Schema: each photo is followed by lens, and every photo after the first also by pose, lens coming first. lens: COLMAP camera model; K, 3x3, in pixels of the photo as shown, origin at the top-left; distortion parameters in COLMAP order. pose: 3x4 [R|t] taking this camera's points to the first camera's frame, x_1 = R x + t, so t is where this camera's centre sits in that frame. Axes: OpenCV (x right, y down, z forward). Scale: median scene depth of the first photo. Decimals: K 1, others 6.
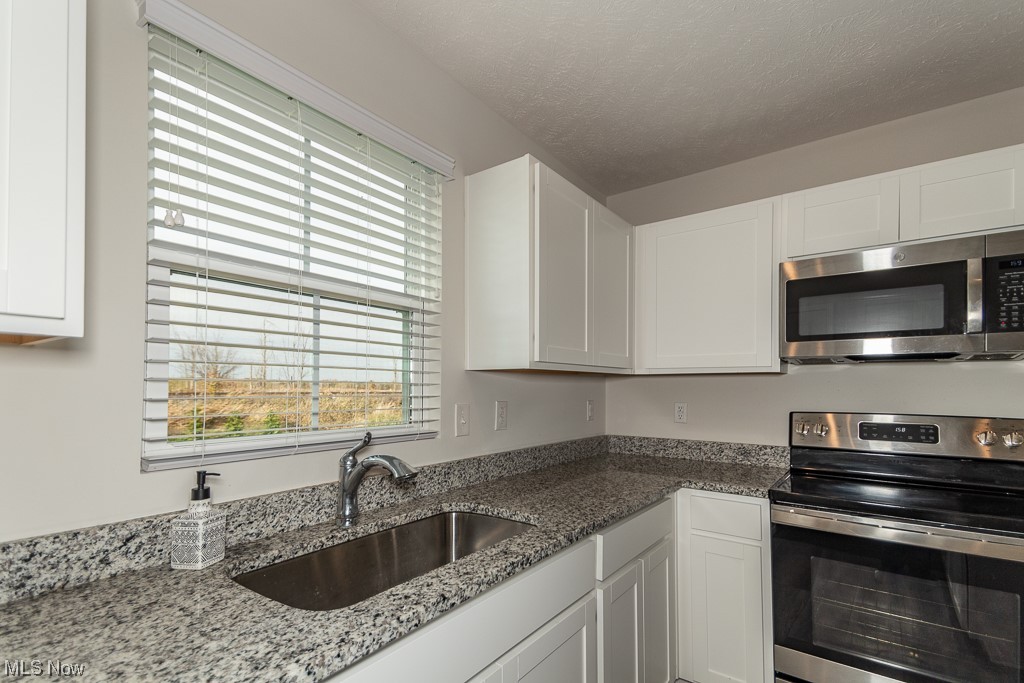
lens RADIAL K [[469.6, 0, 511.5], [0, 469.6, 364.1], [0, 0, 1]] dist [0.001286, -0.000137]
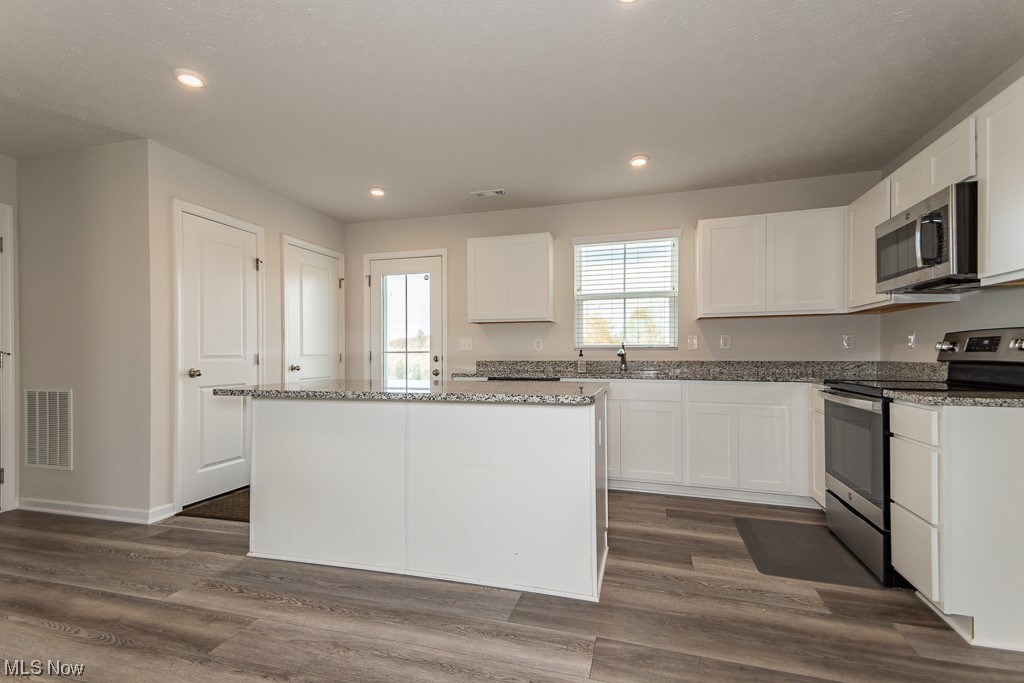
lens RADIAL K [[466.5, 0, 510.2], [0, 466.5, 348.1], [0, 0, 1]] dist [0.044918, -0.000794]
pose [[0.352873, -0.018495, -0.935488, 1.715884], [0.049609, 0.998768, -0.001033, 0.104801], [0.934355, -0.046044, 0.353356, -0.601967]]
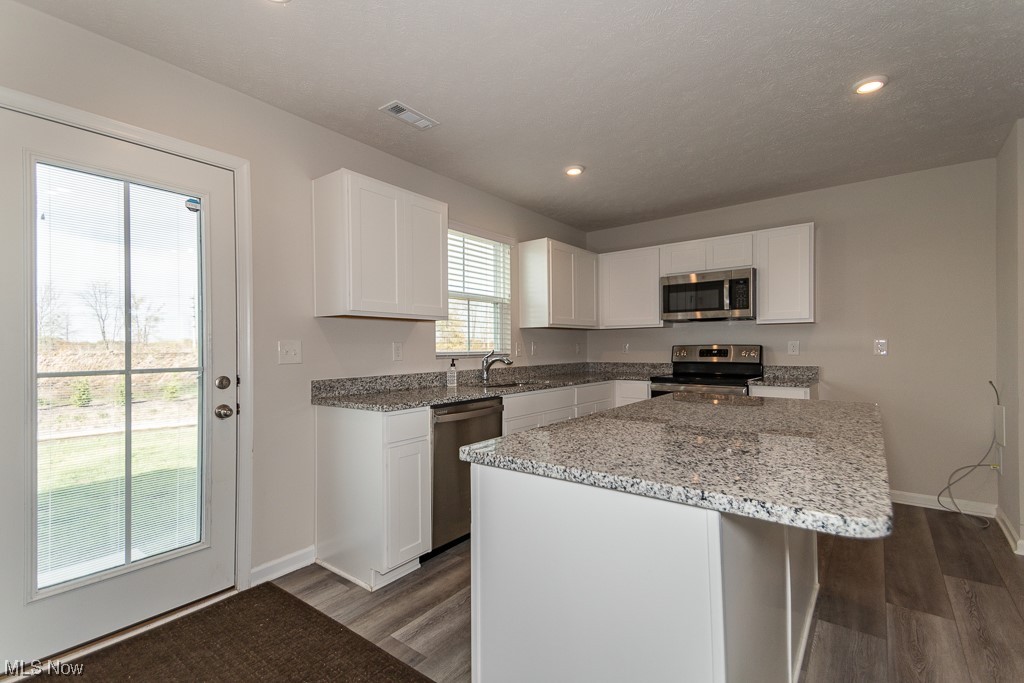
lens RADIAL K [[466.5, 0, 510.2], [0, 466.5, 348.1], [0, 0, 1]] dist [0.044918, -0.000794]
pose [[0.999595, -0.015186, -0.024073, -0.094875], [0.016357, 0.998655, 0.049195, -0.003038], [0.023294, -0.049569, 0.998499, -1.334820]]
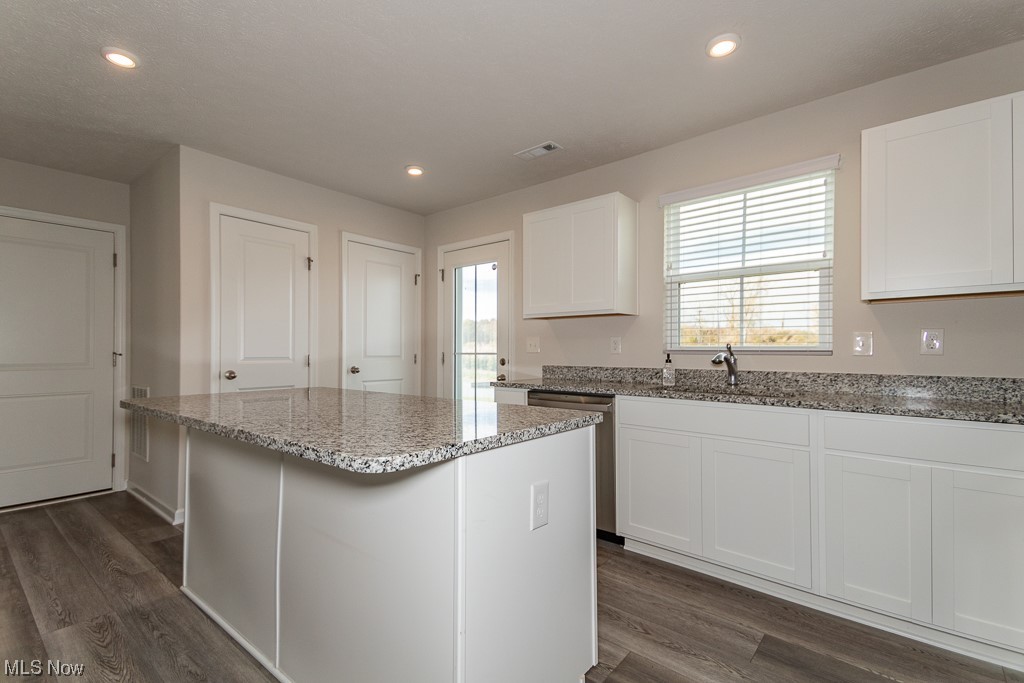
lens RADIAL K [[467.0, 0, 512.0], [0, 467.0, 341.5], [0, 0, 1]] dist [0.068932, -0.025285]
pose [[-0.055391, -0.026346, -0.998117, 1.328491], [0.045229, 0.998559, -0.028867, 0.110492], [0.997440, -0.046743, -0.054119, 0.108637]]
